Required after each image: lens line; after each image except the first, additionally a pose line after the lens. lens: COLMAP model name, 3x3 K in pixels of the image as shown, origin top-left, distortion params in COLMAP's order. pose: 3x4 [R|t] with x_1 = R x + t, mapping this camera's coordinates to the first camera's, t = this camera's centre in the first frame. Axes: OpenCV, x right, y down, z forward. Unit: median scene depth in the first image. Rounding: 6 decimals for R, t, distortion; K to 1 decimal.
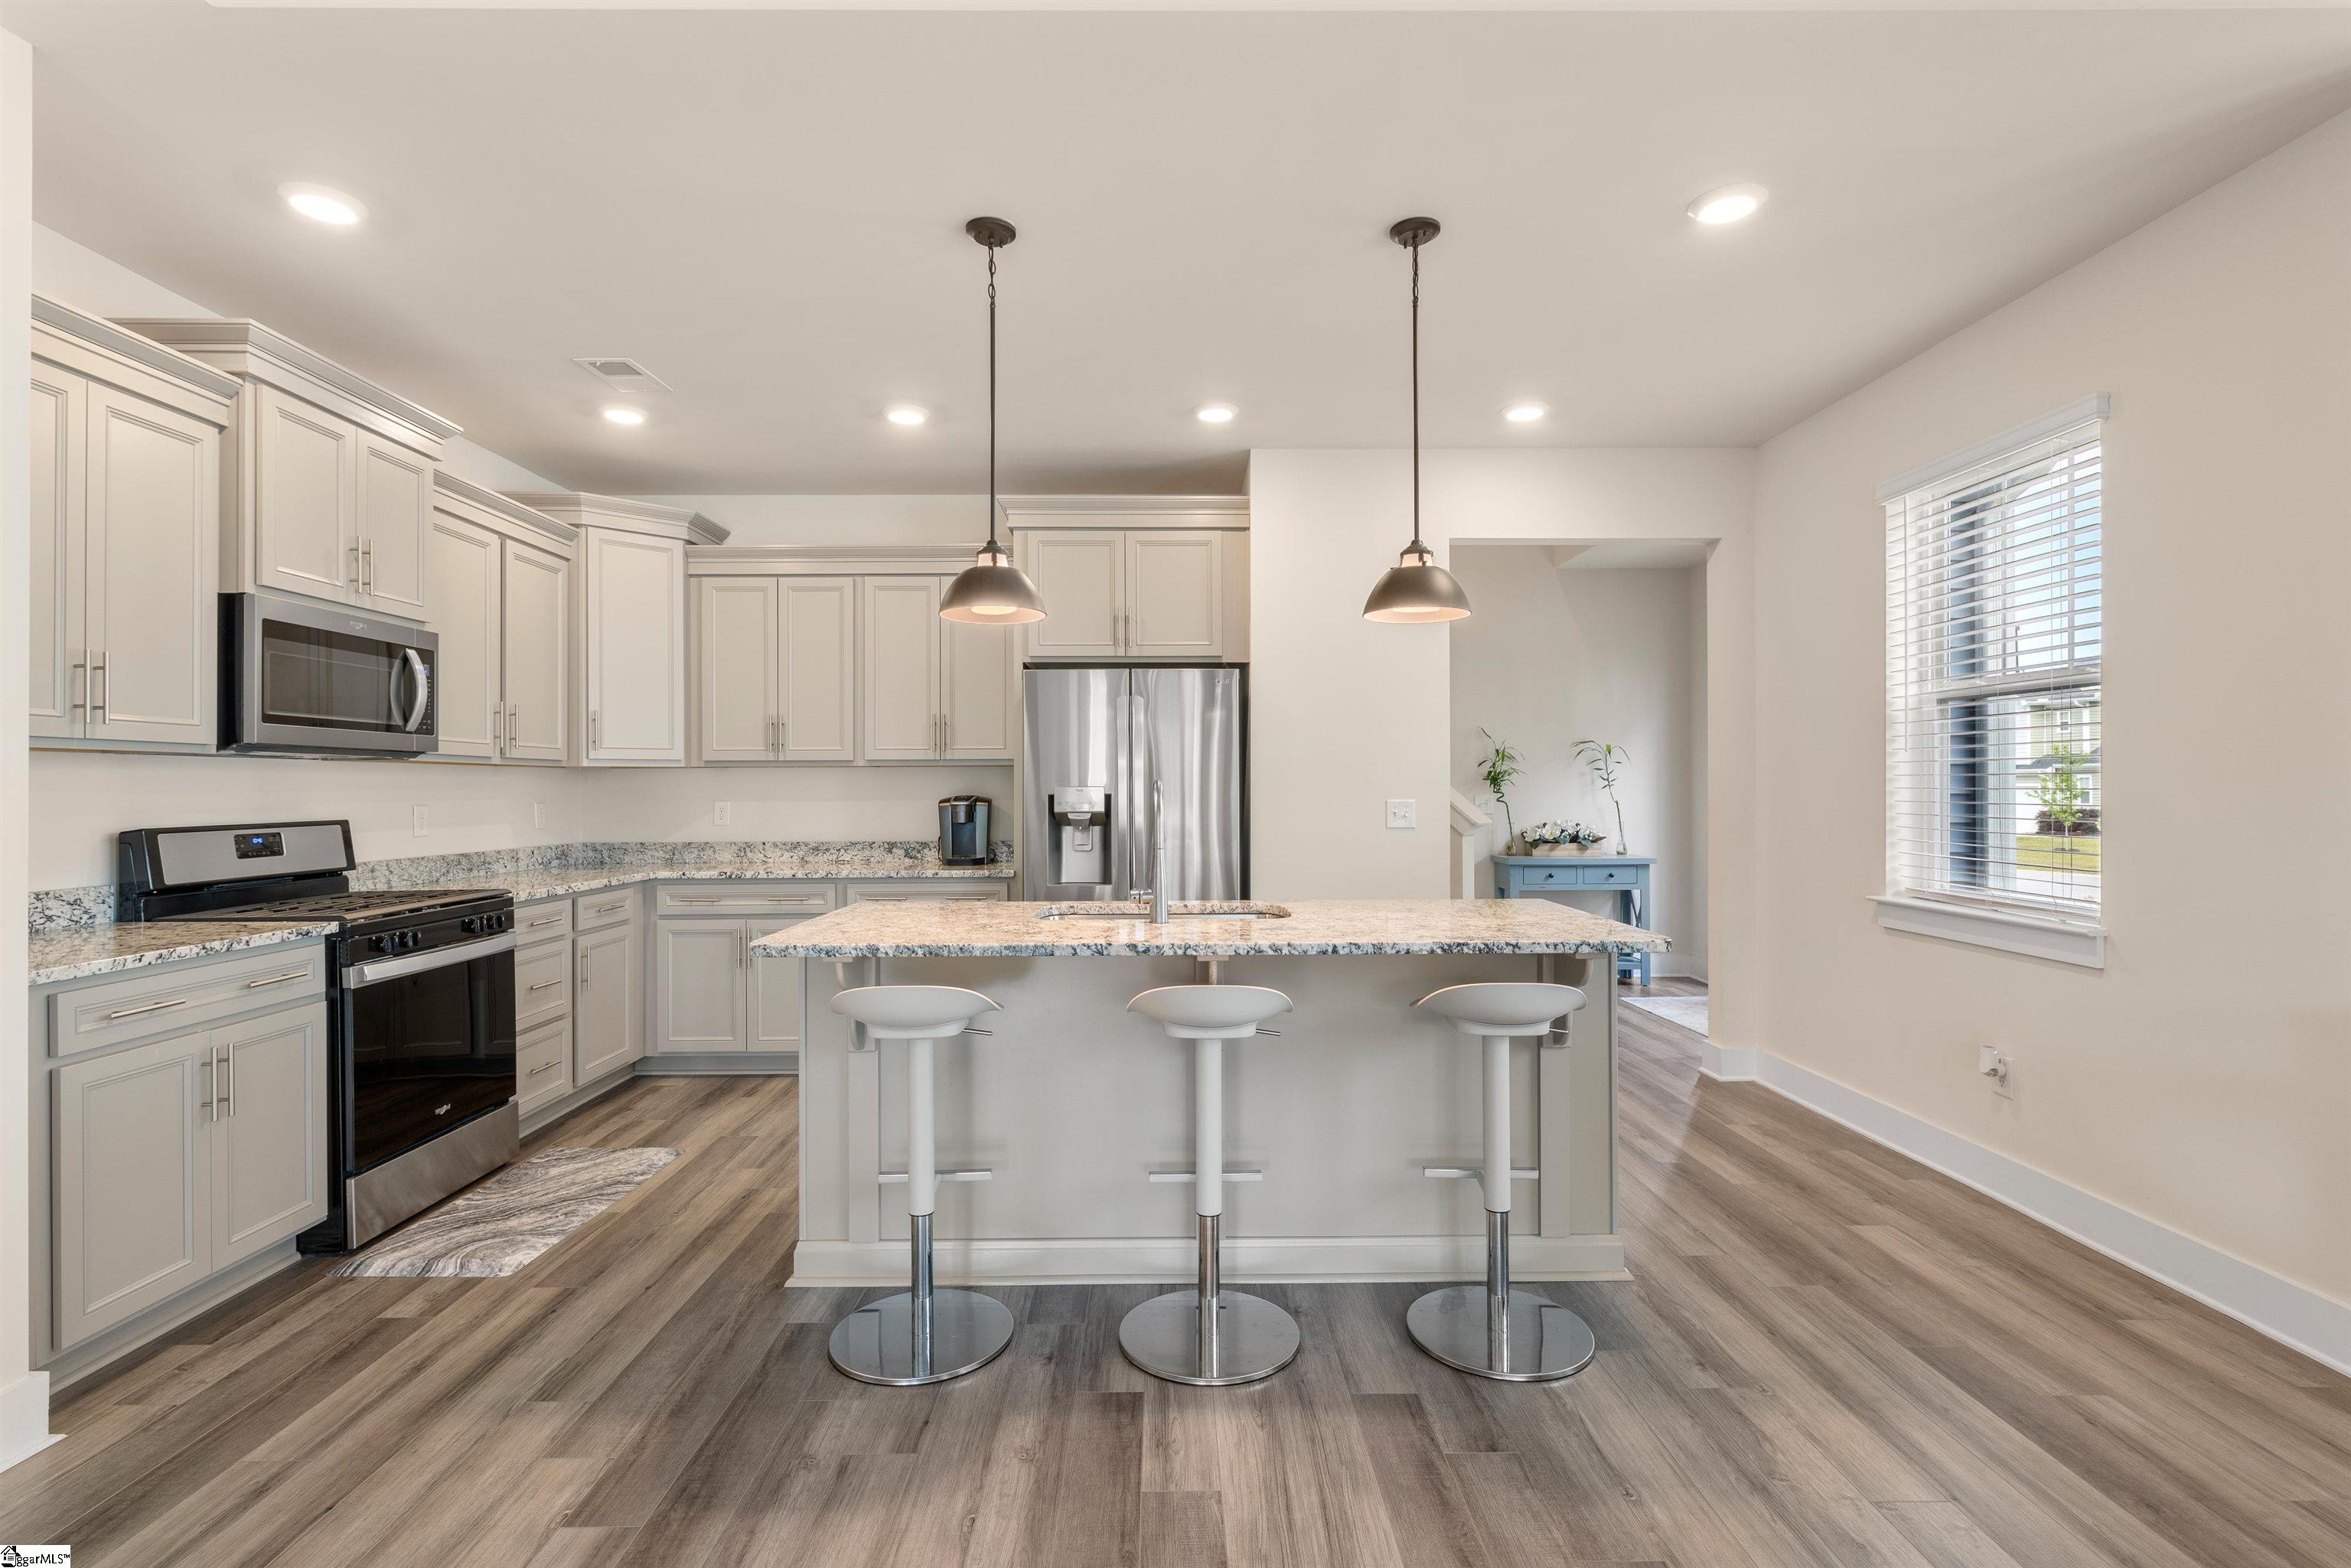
lens RADIAL K [[1093.1, 0, 1174.9], [0, 1093.1, 782.7], [0, 0, 1]] dist [0.002857, 0.001494]
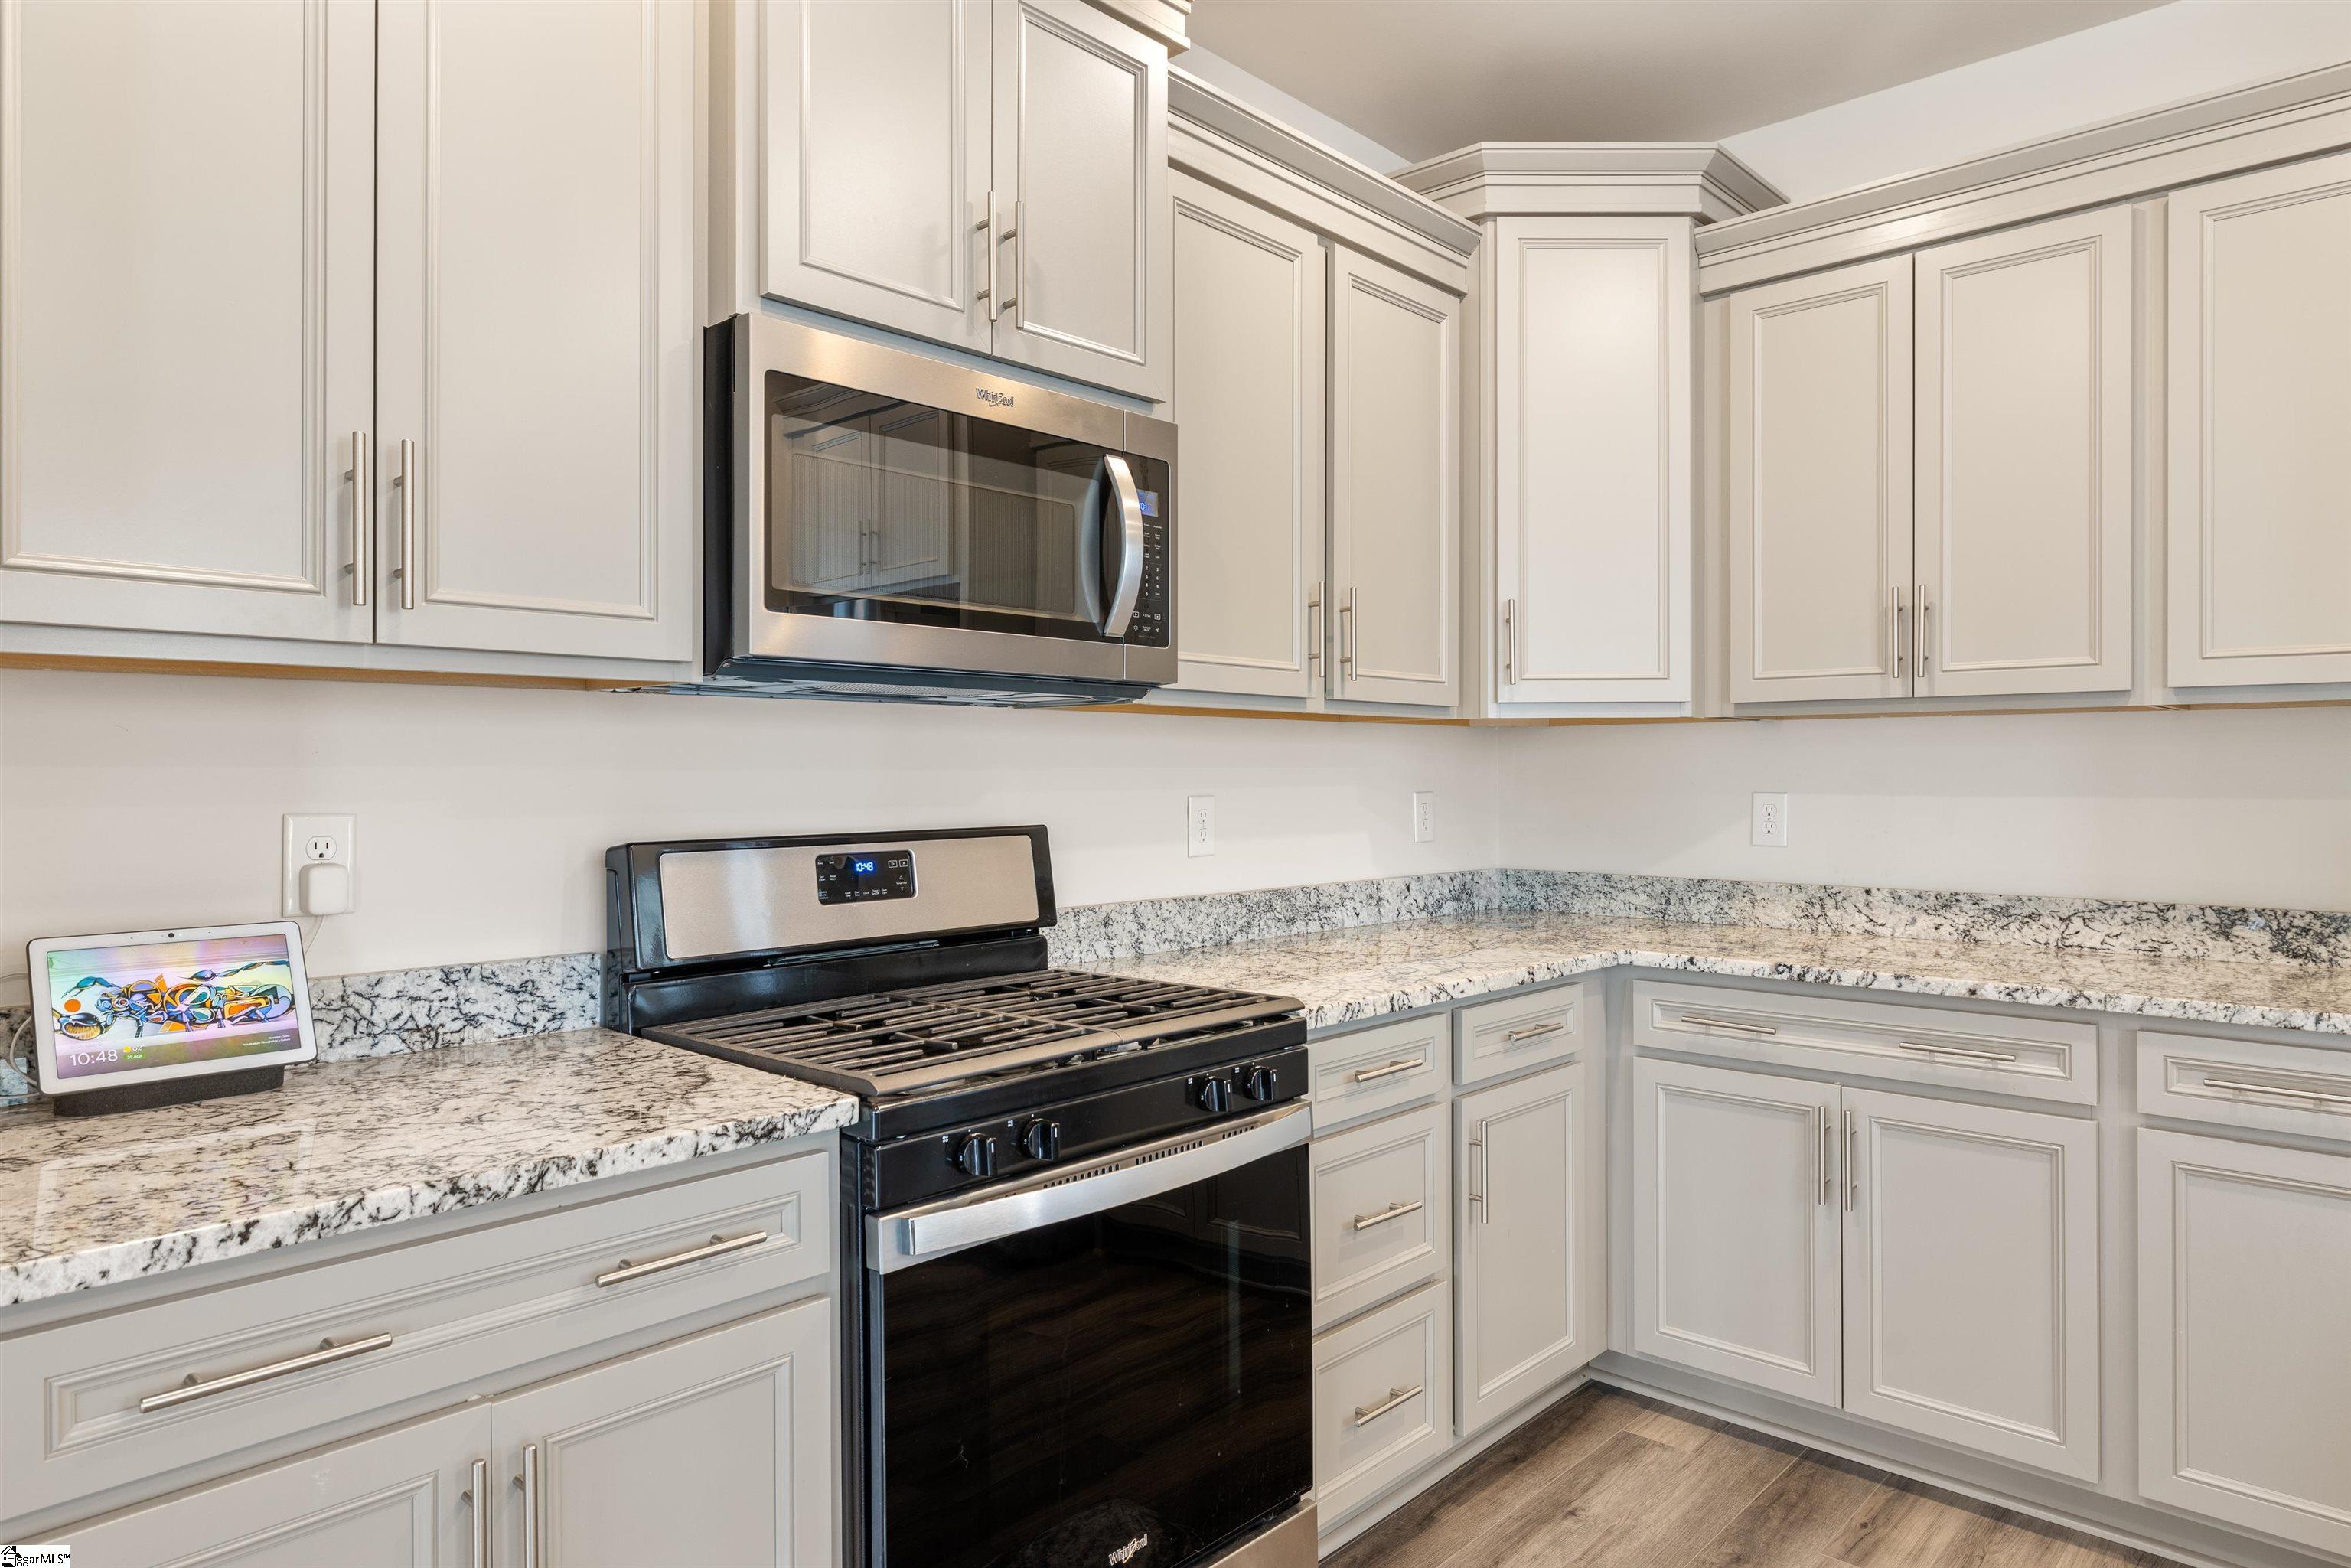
lens RADIAL K [[1405.8, 0, 1155.4], [0, 1405.8, 770.9], [0, 0, 1]] dist [0.004803, -0.008899]
pose [[0.716064, 0.002352, -0.698030, -0.237709], [0.001900, 0.999984, 0.005318, 0.005029], [0.698032, -0.005135, 0.716049, 0.506784]]
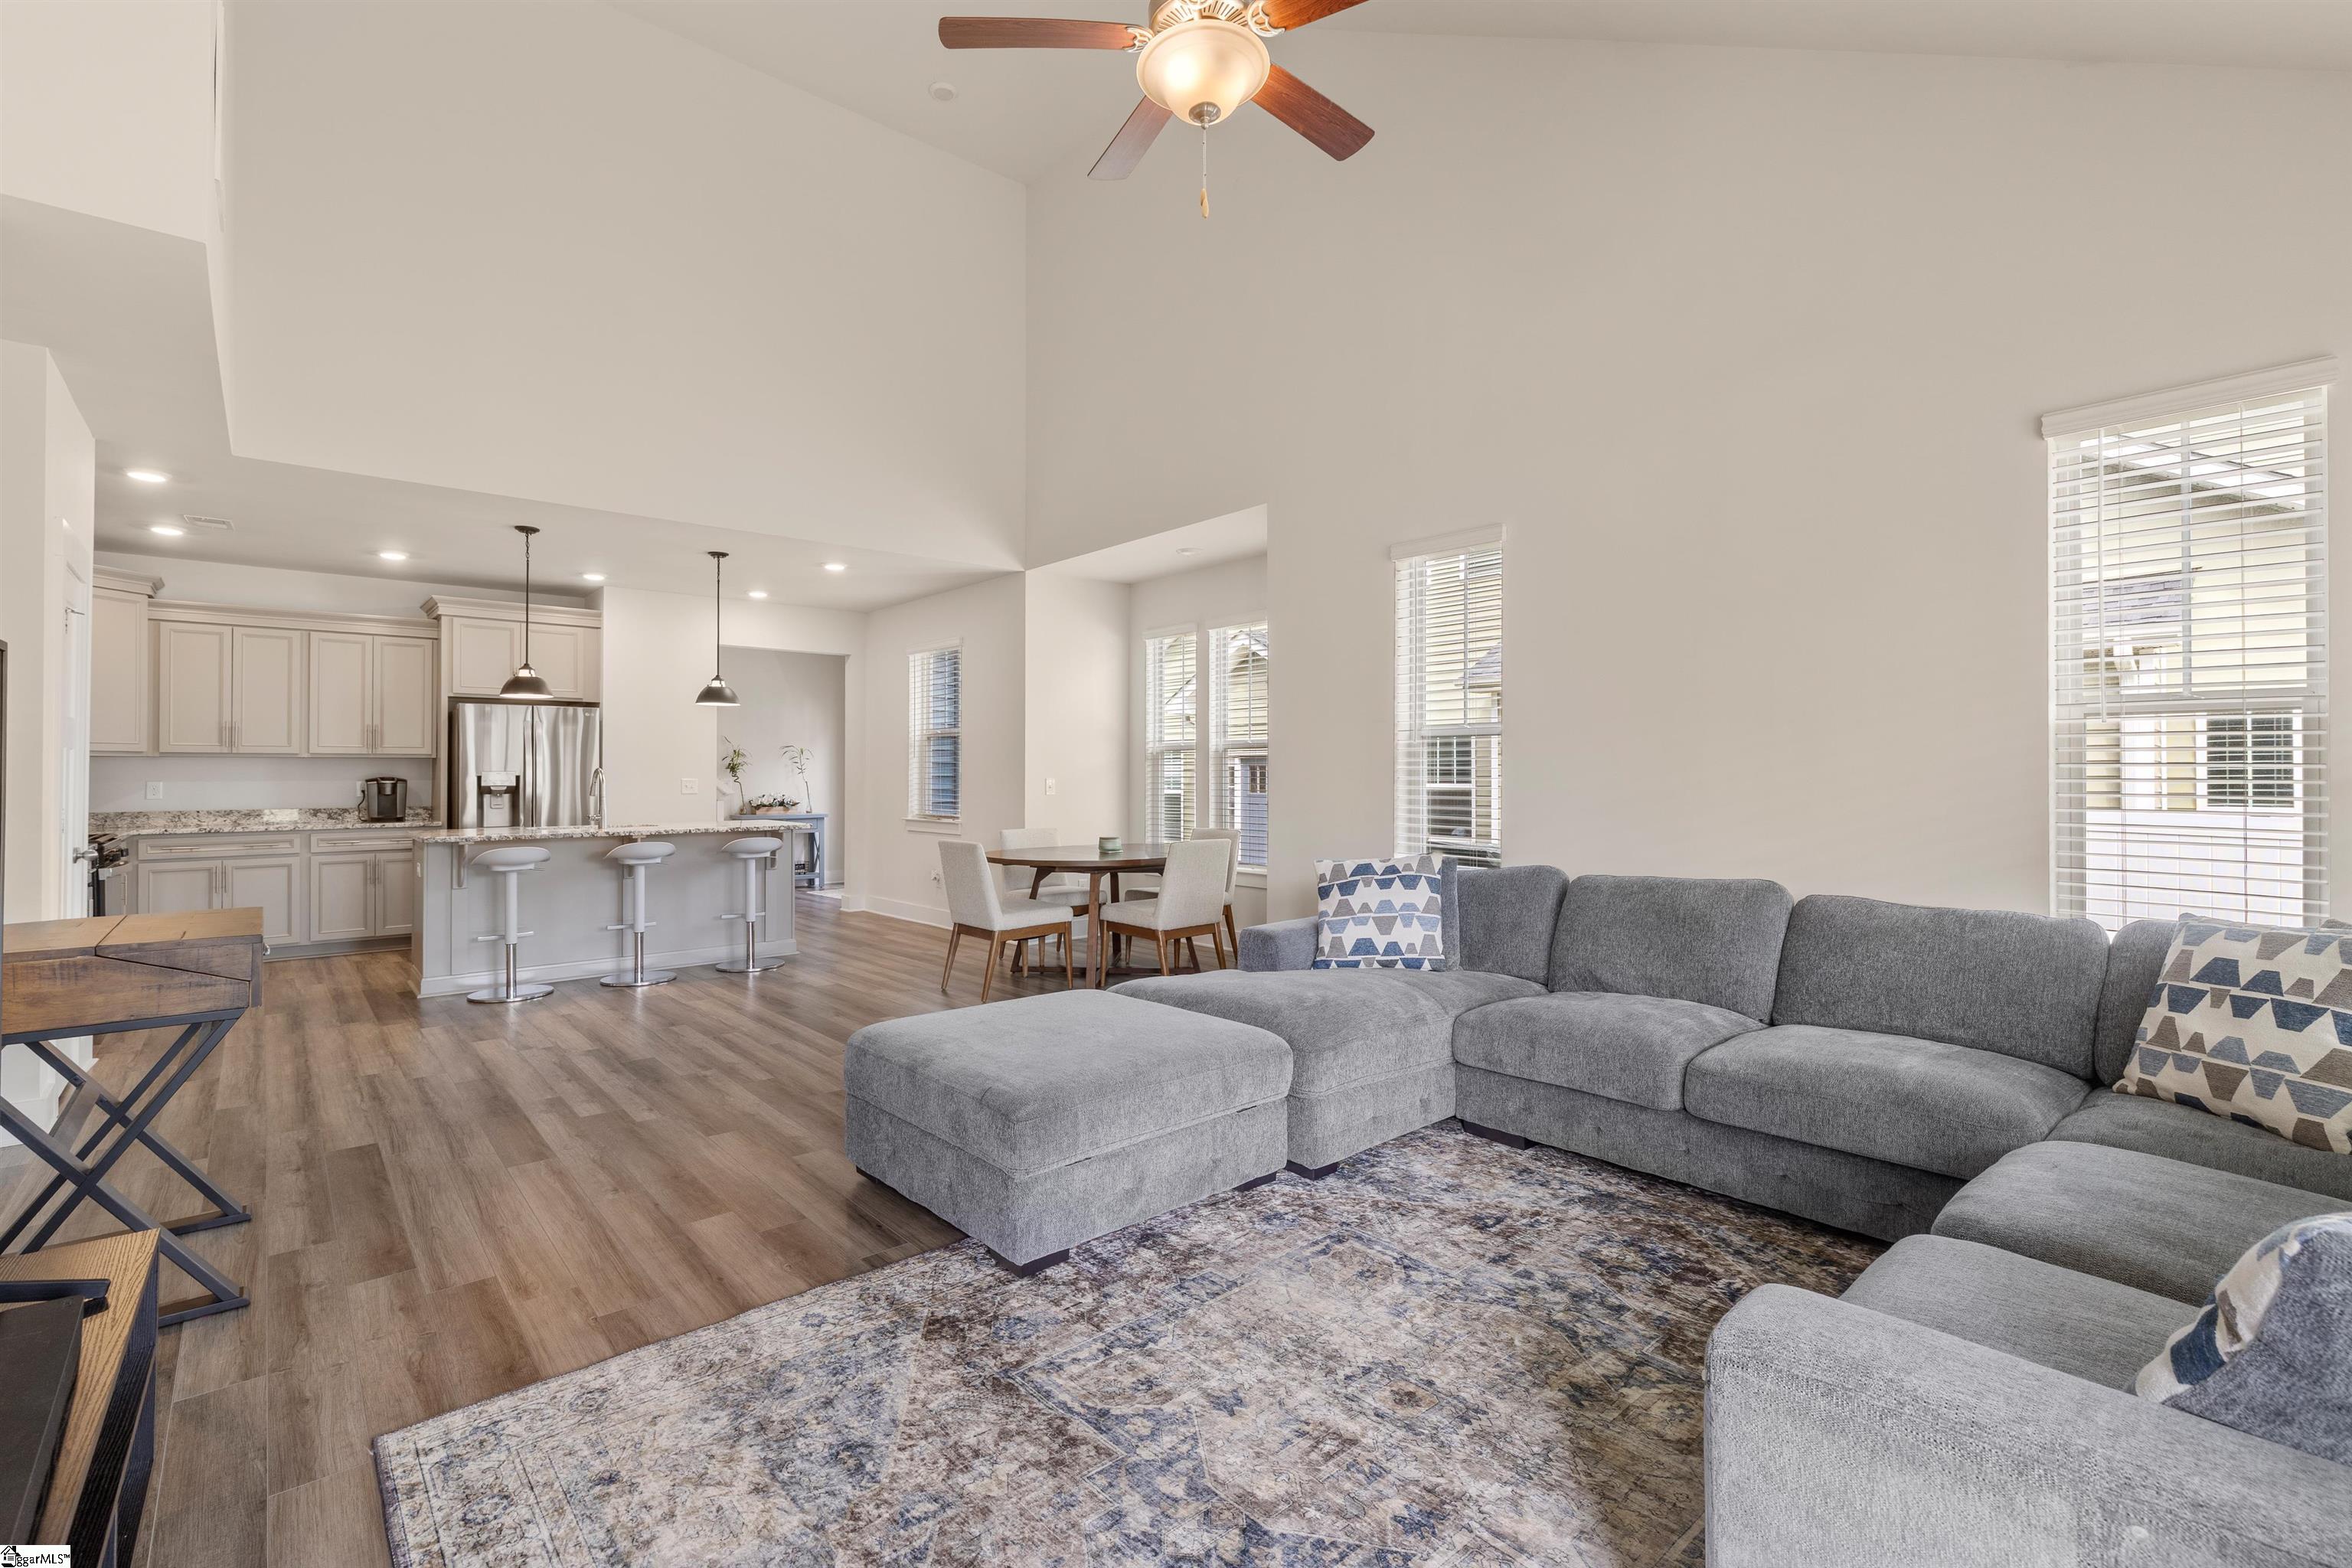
lens RADIAL K [[1041.5, 0, 1167.5], [0, 1041.5, 764.7], [0, 0, 1]] dist [0.001954, 0.002357]
pose [[0.763613, 0.008271, 0.645621, -0.372256], [-0.003718, 0.999958, -0.008413, 0.003235], [-0.645663, 0.004024, 0.763612, -1.044330]]
